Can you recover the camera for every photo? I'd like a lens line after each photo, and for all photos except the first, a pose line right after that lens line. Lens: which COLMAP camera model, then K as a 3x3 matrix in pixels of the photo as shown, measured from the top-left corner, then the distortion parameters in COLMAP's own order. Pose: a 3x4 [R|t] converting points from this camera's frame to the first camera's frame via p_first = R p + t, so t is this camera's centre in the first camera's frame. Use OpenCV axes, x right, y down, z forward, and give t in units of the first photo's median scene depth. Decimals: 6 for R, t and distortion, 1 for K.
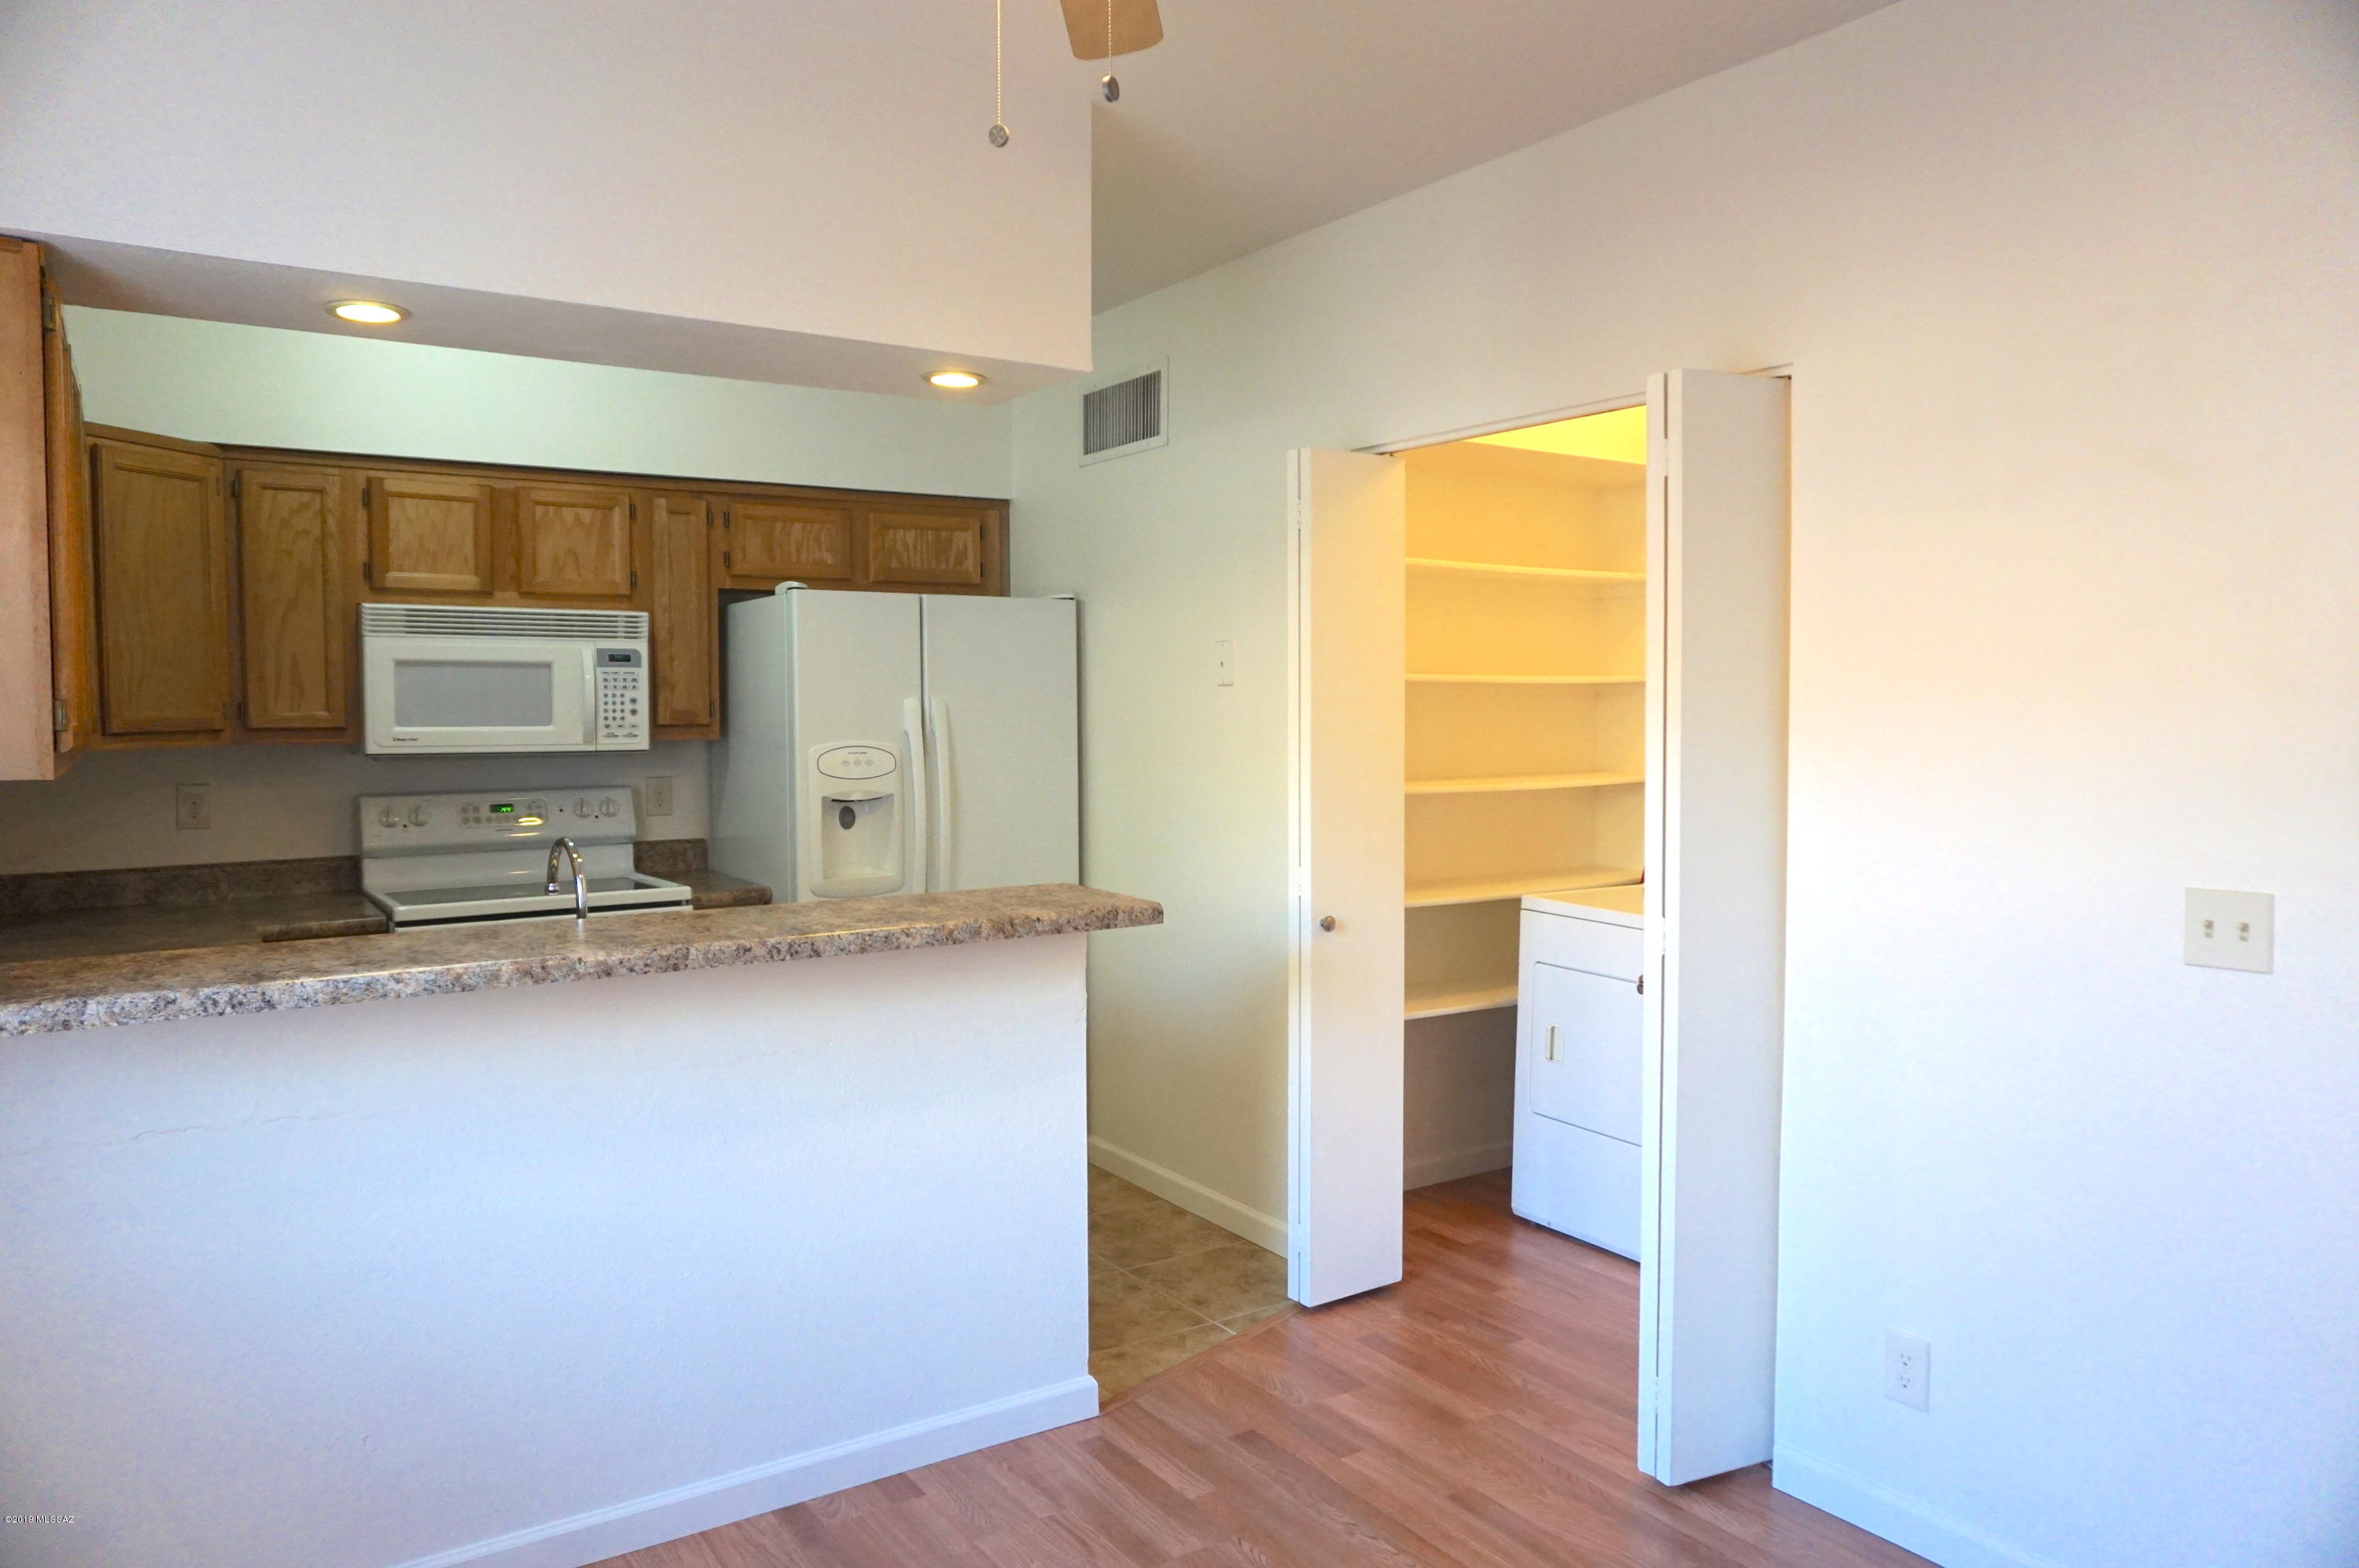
lens RADIAL K [[1574.7, 0, 1176.8], [0, 1574.7, 782.2], [0, 0, 1]] dist [-0.047684, 0.037242]
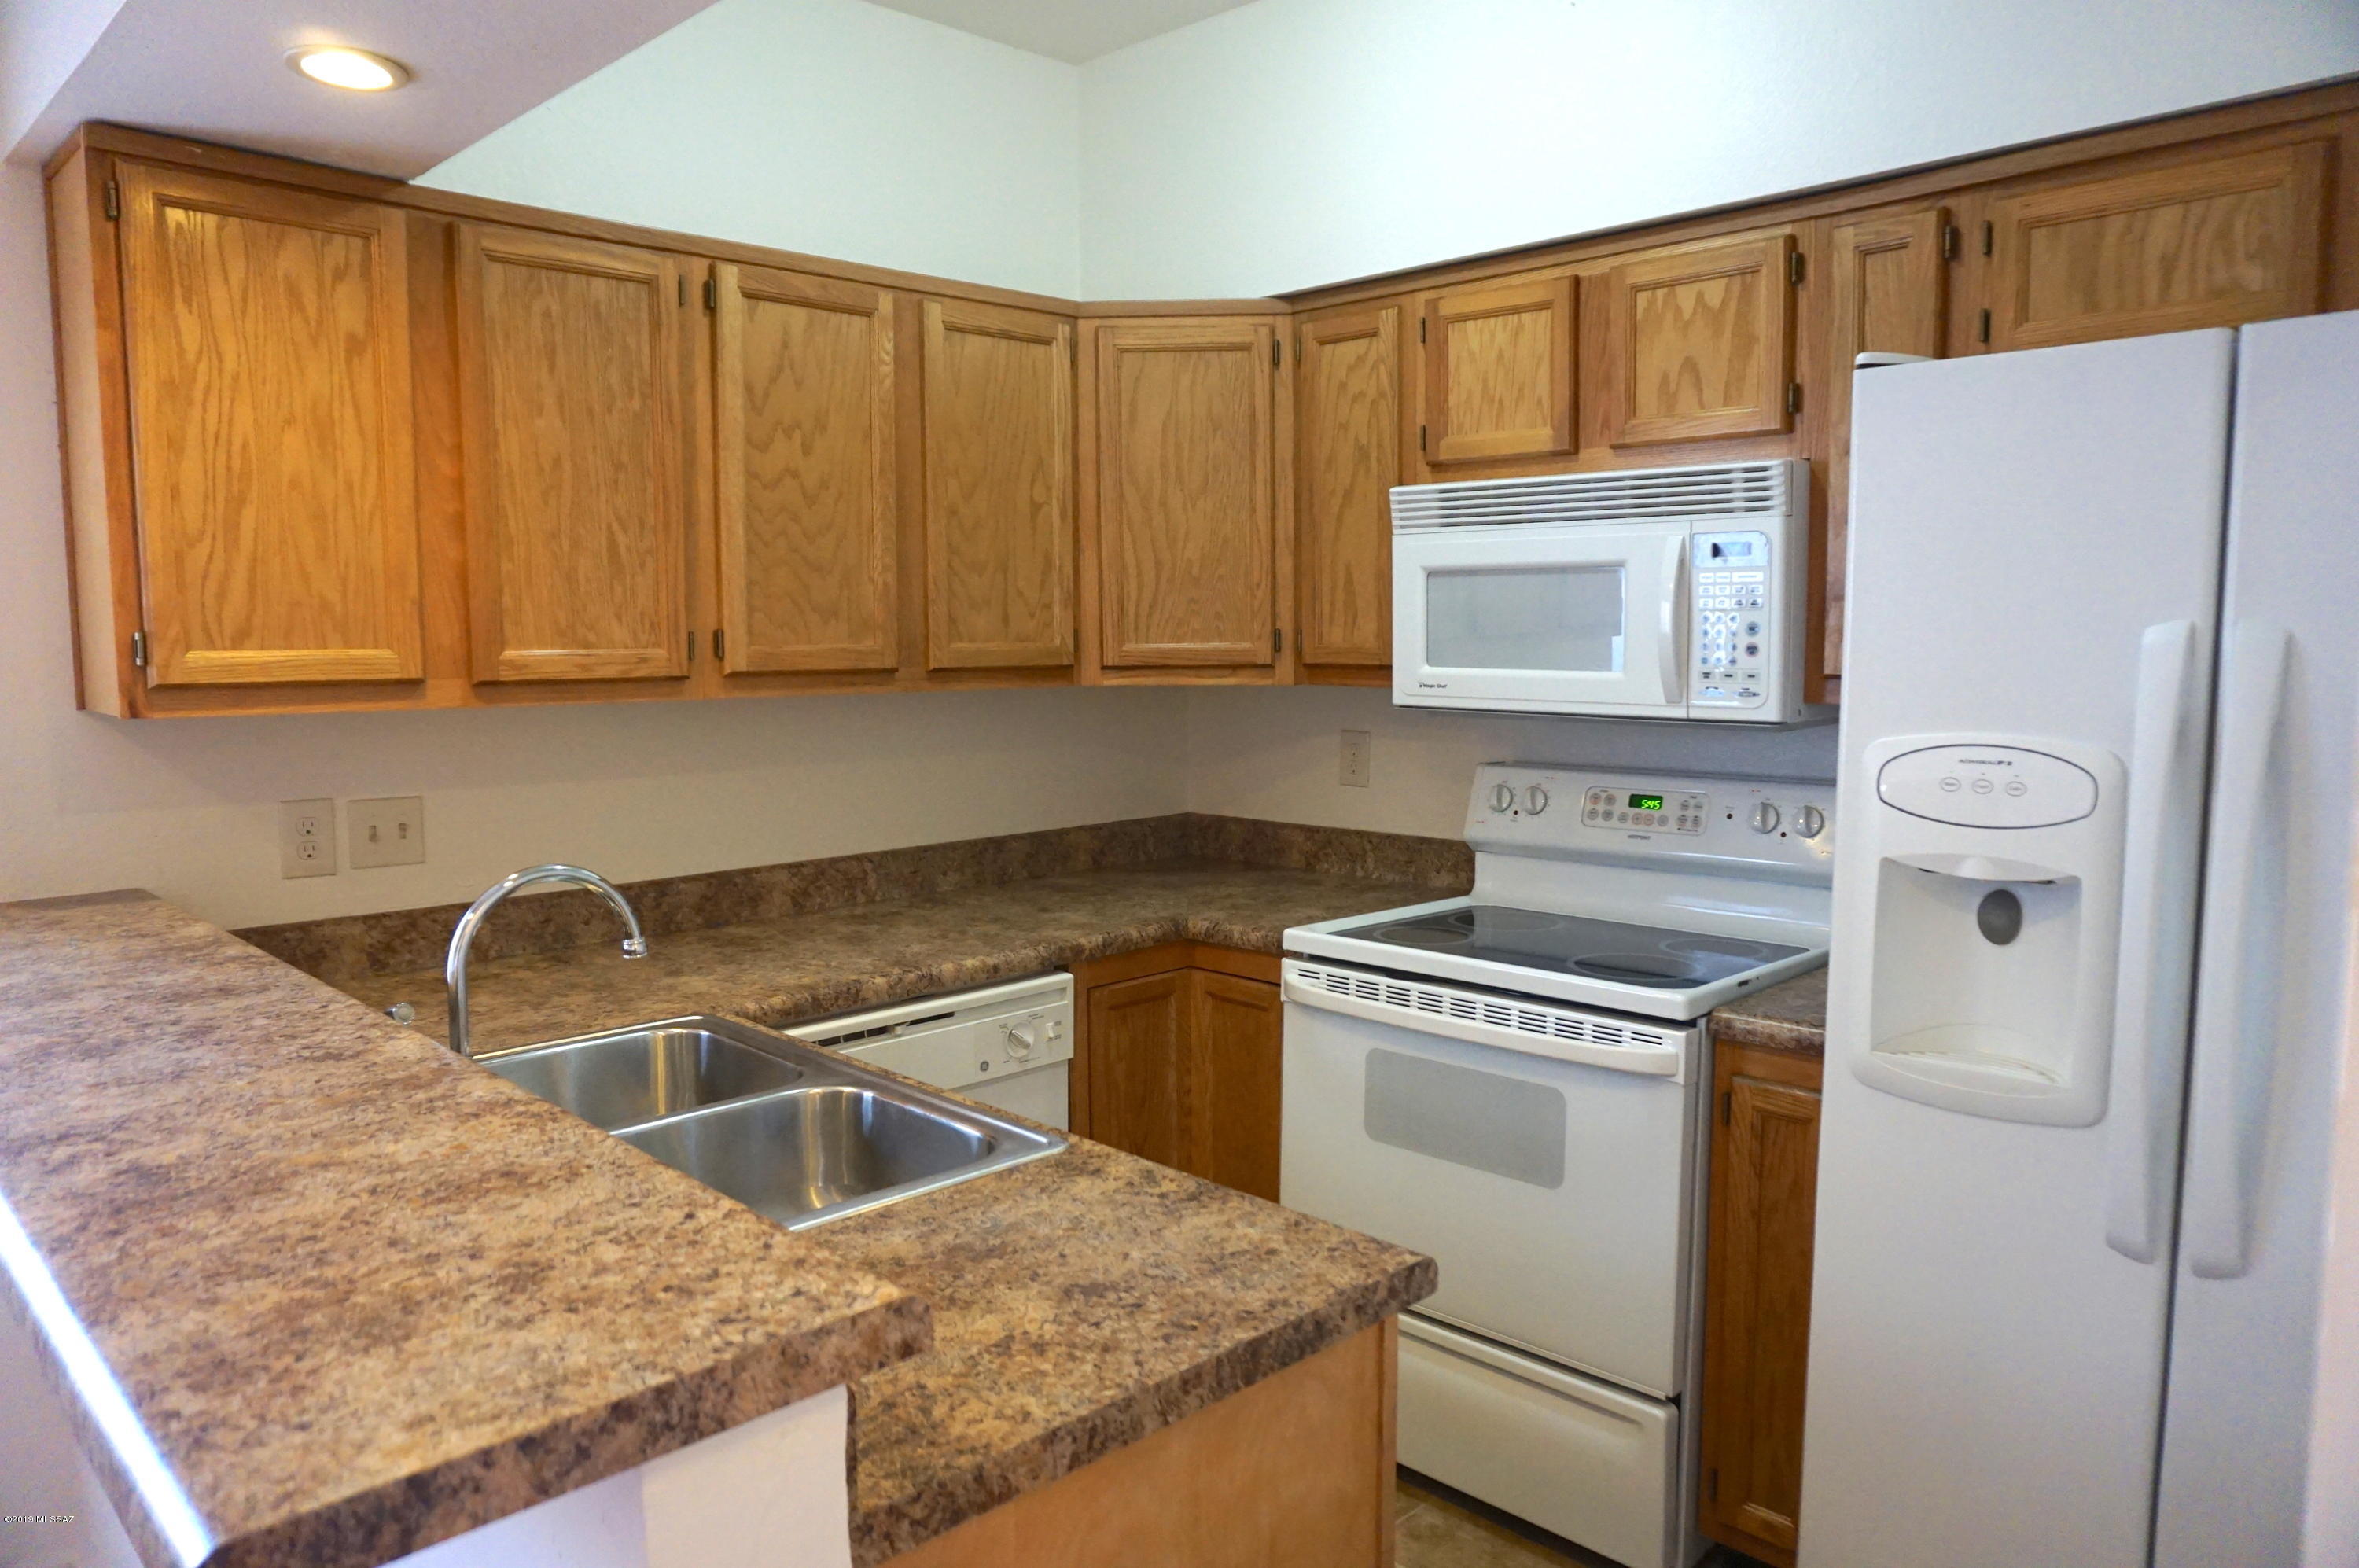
lens RADIAL K [[1567.3, 0, 1179.5], [0, 1567.3, 784.0], [0, 0, 1]] dist [-0.053034, 0.031577]
pose [[0.183691, 0.096591, -0.978227, 0.152590], [-0.047462, 0.994871, 0.089322, -0.040389], [0.981838, 0.030020, 0.187333, 0.770783]]
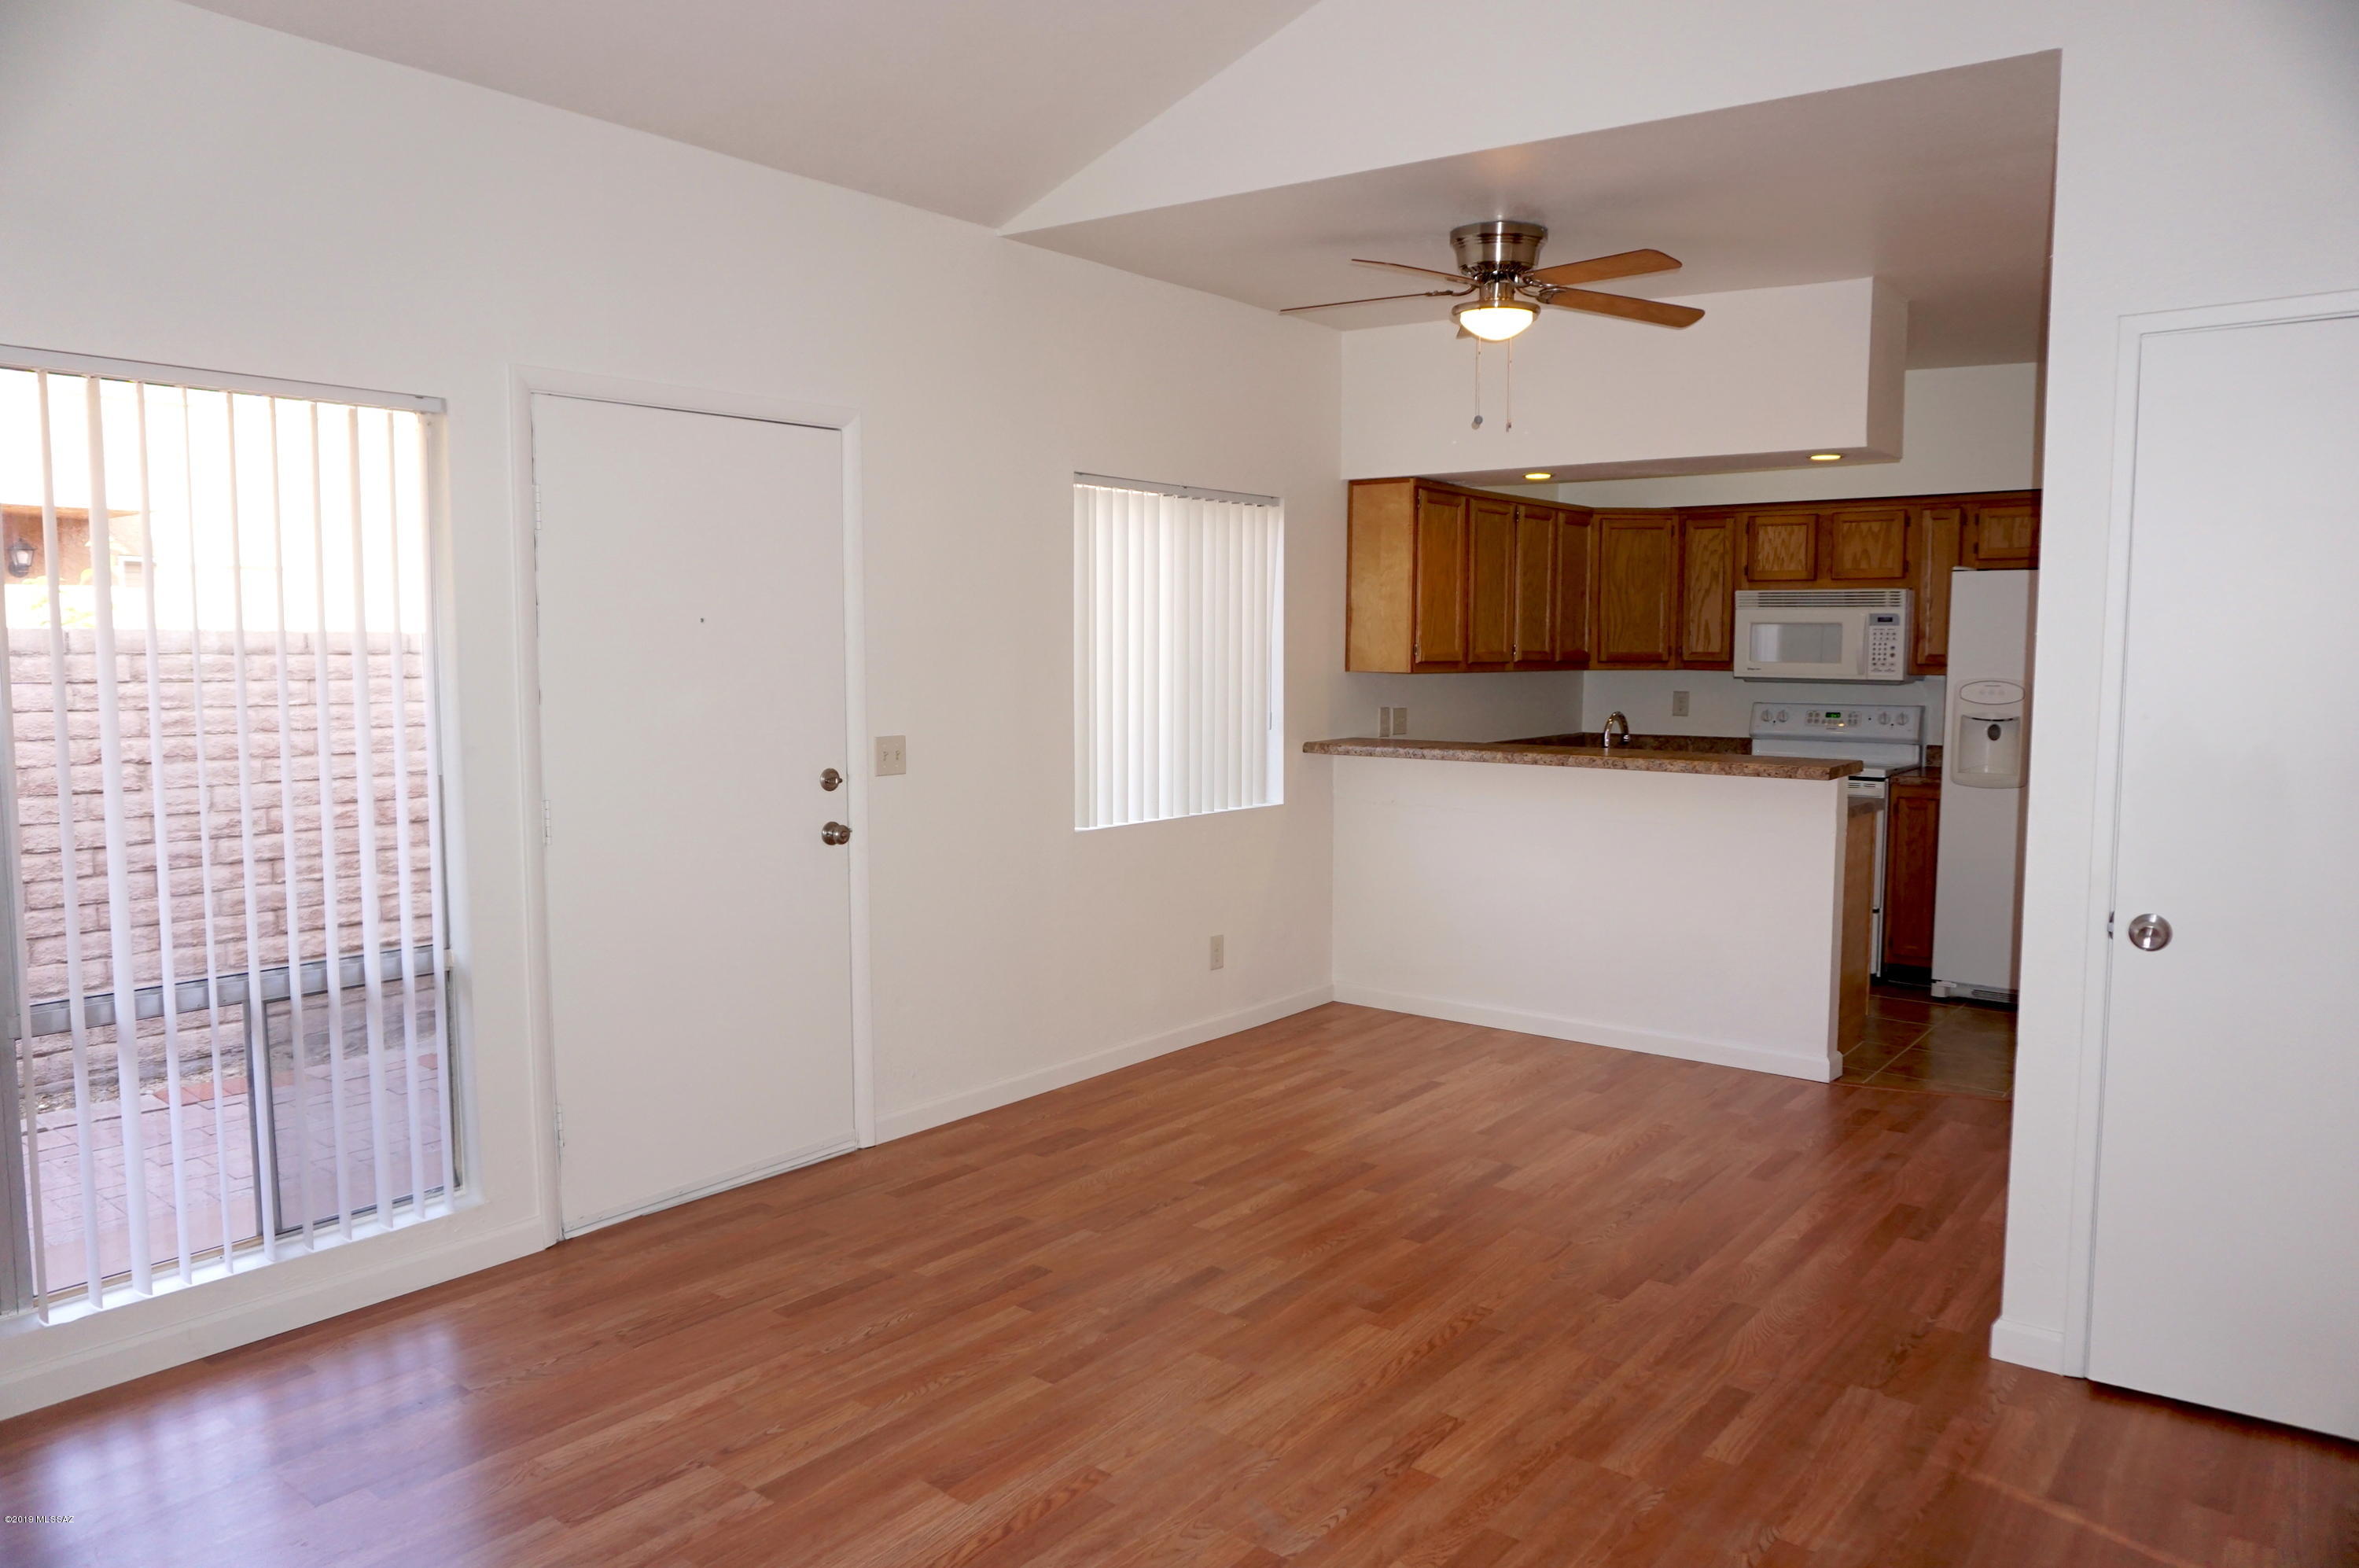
lens RADIAL K [[1567.3, 0, 1179.5], [0, 1567.3, 784.0], [0, 0, 1]] dist [-0.053034, 0.031577]
pose [[0.298630, 0.086281, -0.950461, 0.959041], [-0.053634, 0.995848, 0.073550, 0.006519], [0.952861, 0.029012, 0.302017, -0.115376]]
